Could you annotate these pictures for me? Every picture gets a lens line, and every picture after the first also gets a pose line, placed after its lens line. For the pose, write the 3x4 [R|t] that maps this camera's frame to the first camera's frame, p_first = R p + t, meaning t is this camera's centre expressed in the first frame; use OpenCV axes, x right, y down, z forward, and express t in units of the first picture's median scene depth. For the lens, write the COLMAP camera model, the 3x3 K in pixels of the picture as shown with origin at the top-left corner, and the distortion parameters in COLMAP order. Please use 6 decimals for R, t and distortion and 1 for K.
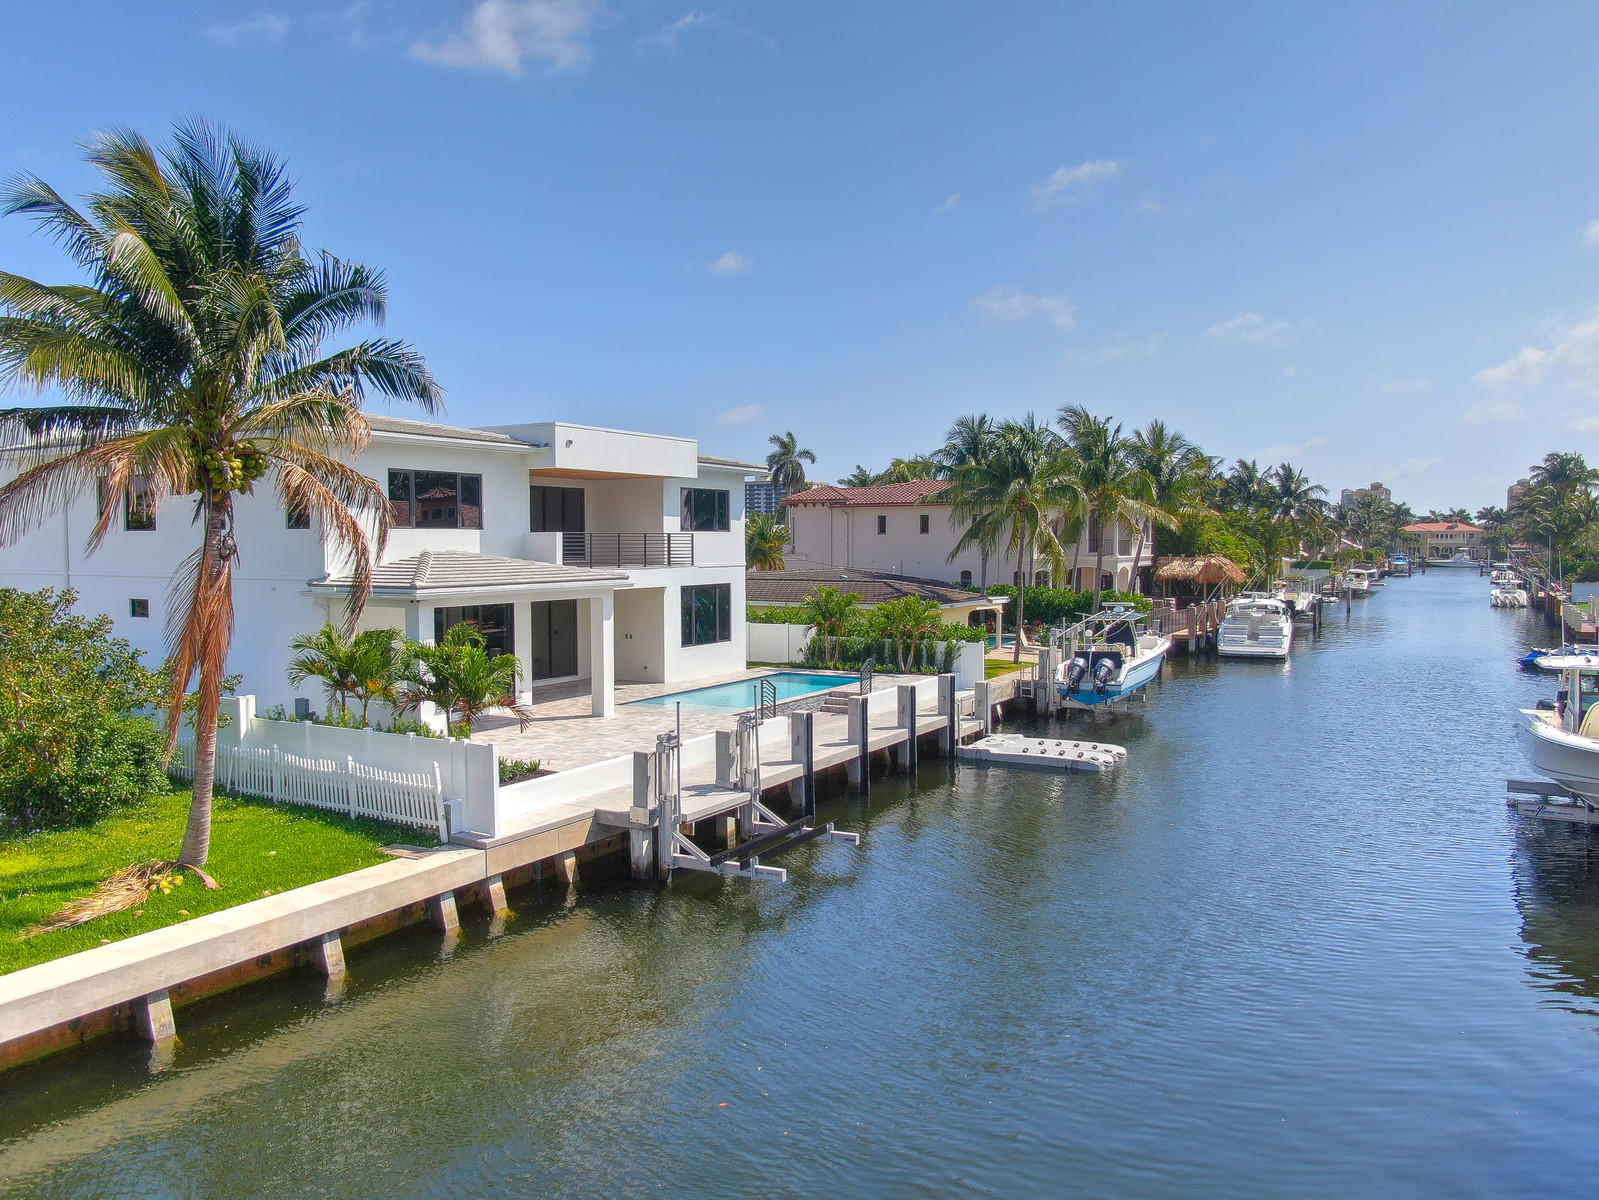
lens RADIAL K [[1155.0, 0, 799.5], [0, 1155.0, 600.0], [0, 0, 1]] dist [-0.014202, 0.002584]
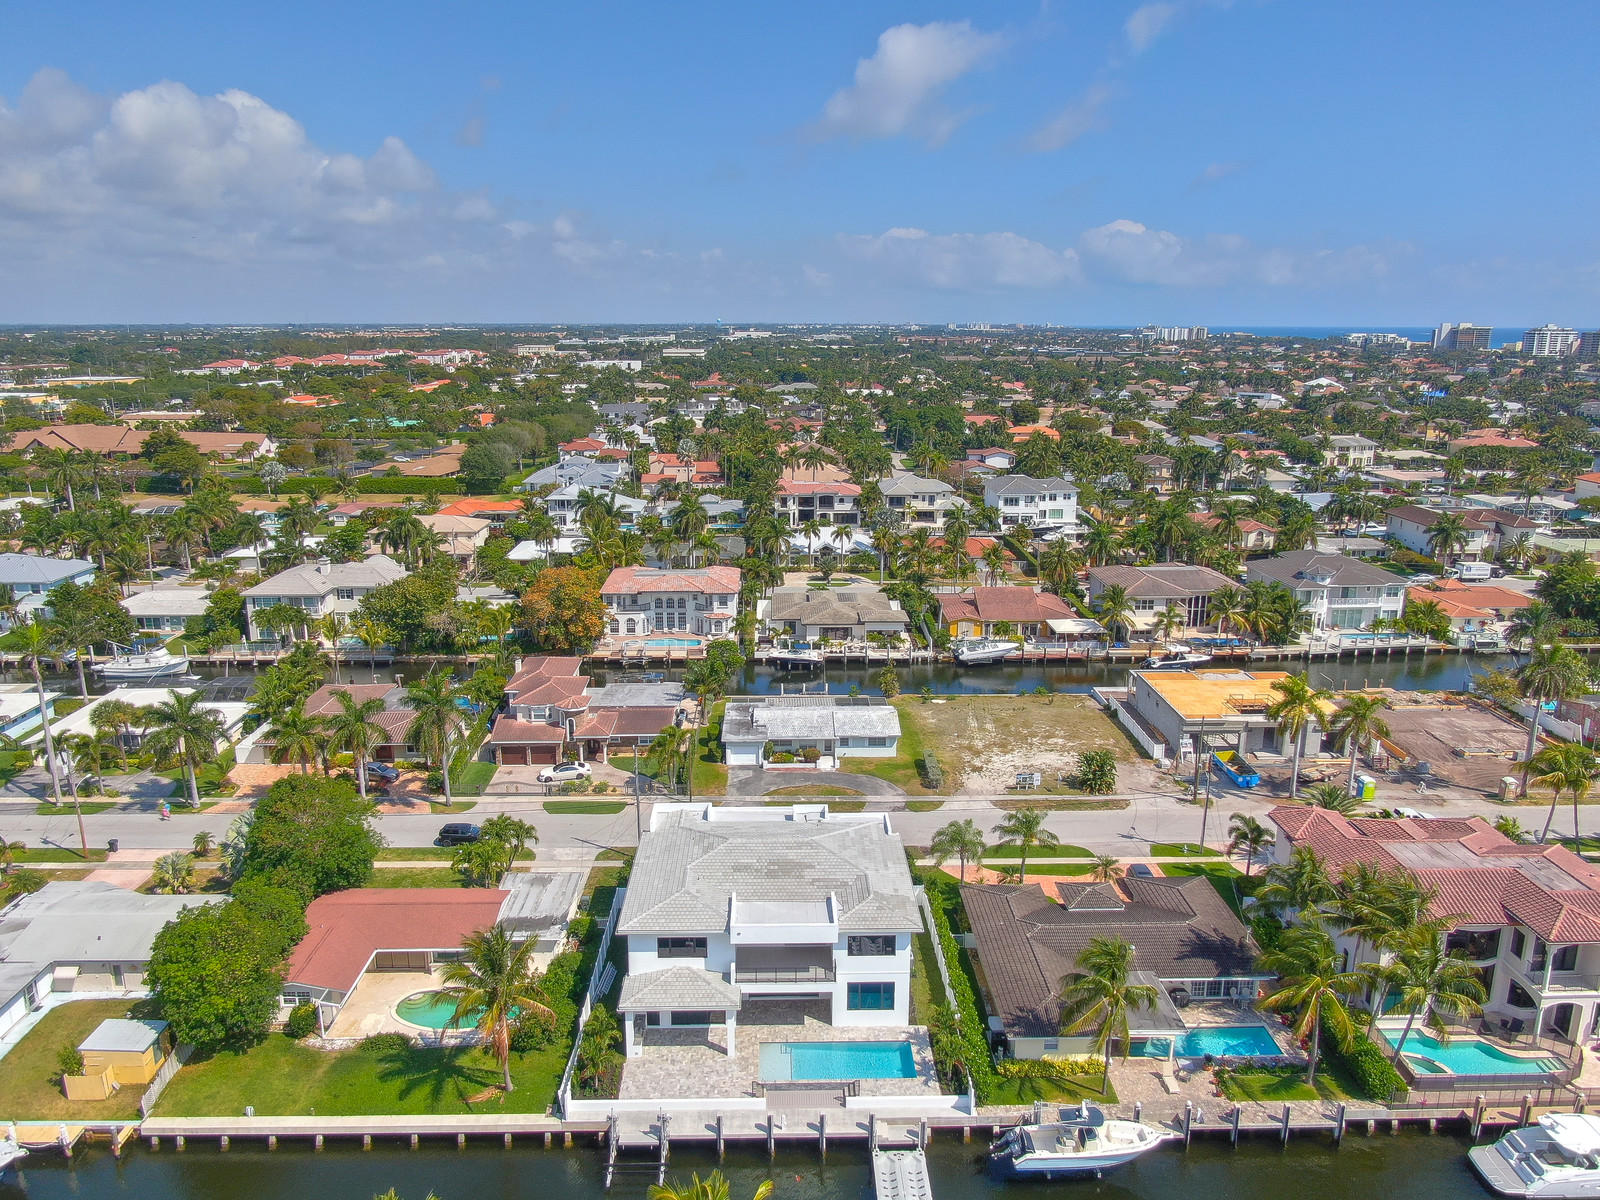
lens RADIAL K [[1155.7, 0, 800.0], [0, 1155.7, 600.0], [0, 0, 1]] dist [-0.014202, 0.002584]
pose [[0.520286, 0.204538, -0.829136, 1.329358], [-0.044792, 0.976094, 0.212684, -1.049595], [0.852816, -0.073518, 0.517010, -0.012275]]
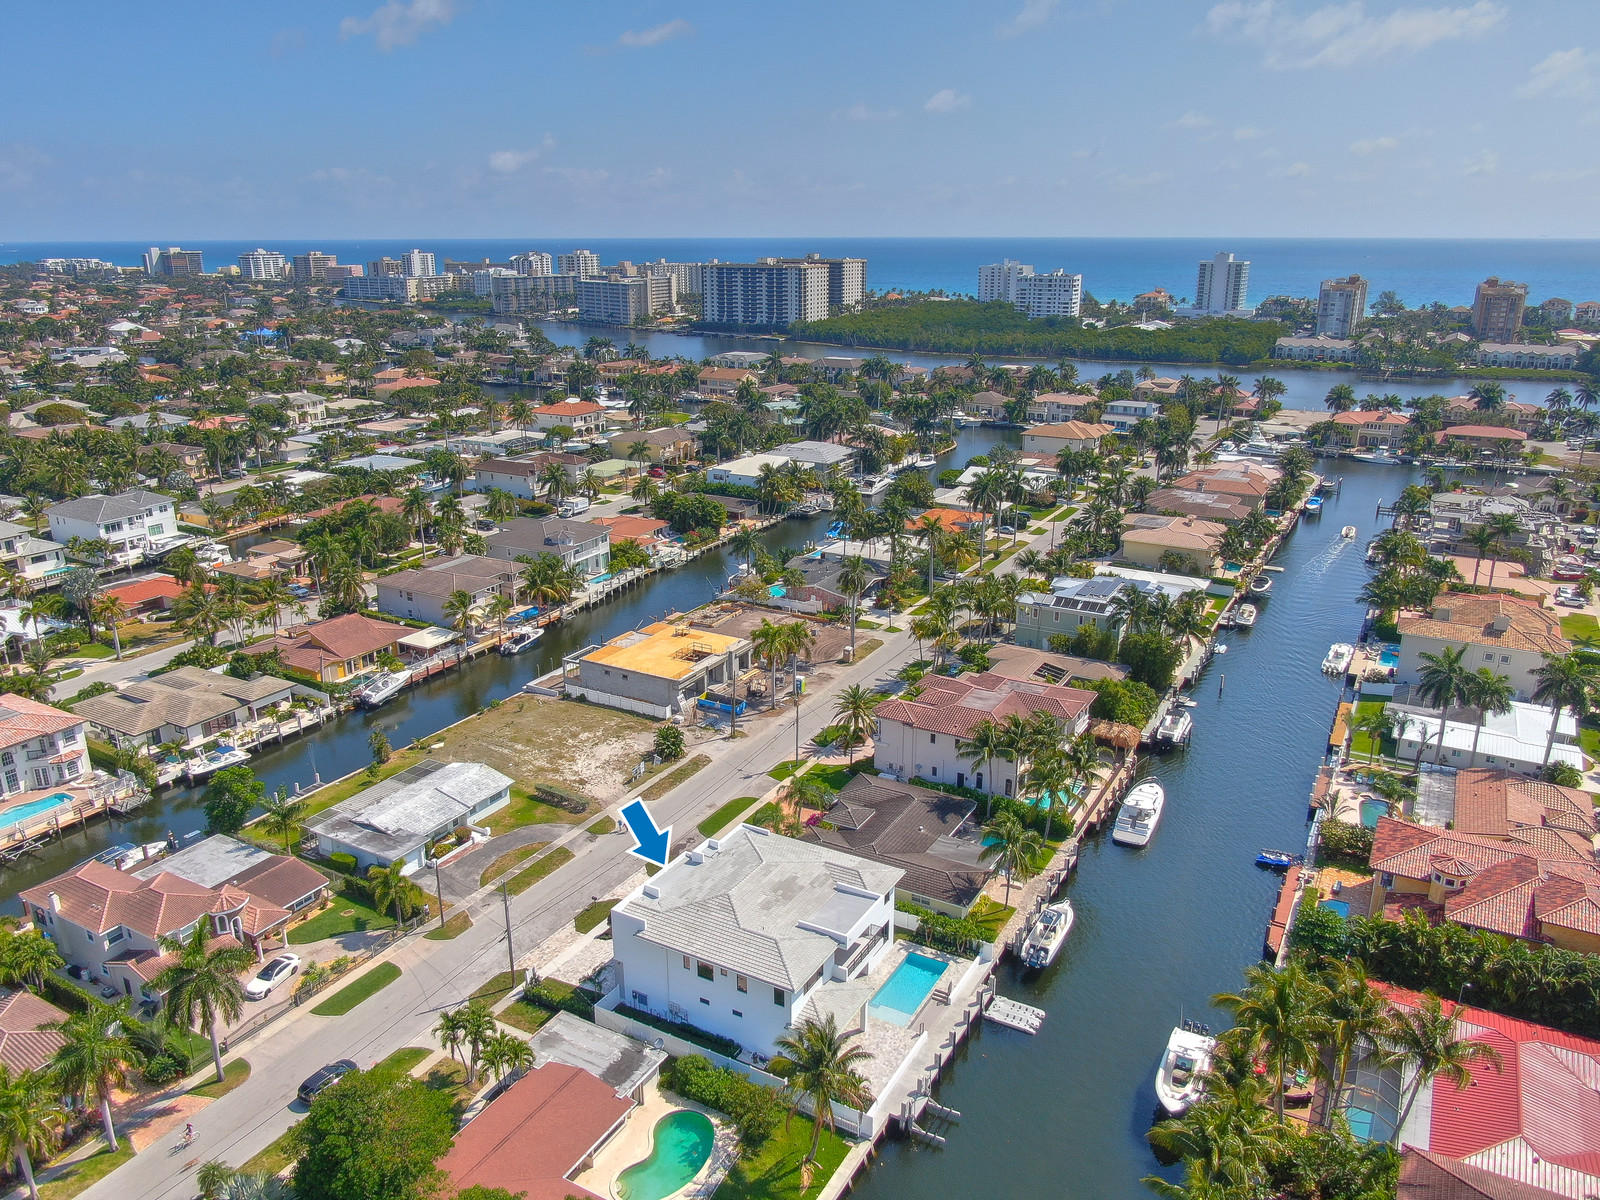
lens RADIAL K [[1155.7, 0, 800.0], [0, 1155.7, 600.0], [0, 0, 1]] dist [-0.014202, 0.002584]
pose [[0.999897, -0.001577, 0.014294, -0.302469], [-0.002130, 0.966758, 0.255684, -1.382666], [-0.014222, -0.255688, 0.966655, -1.256863]]
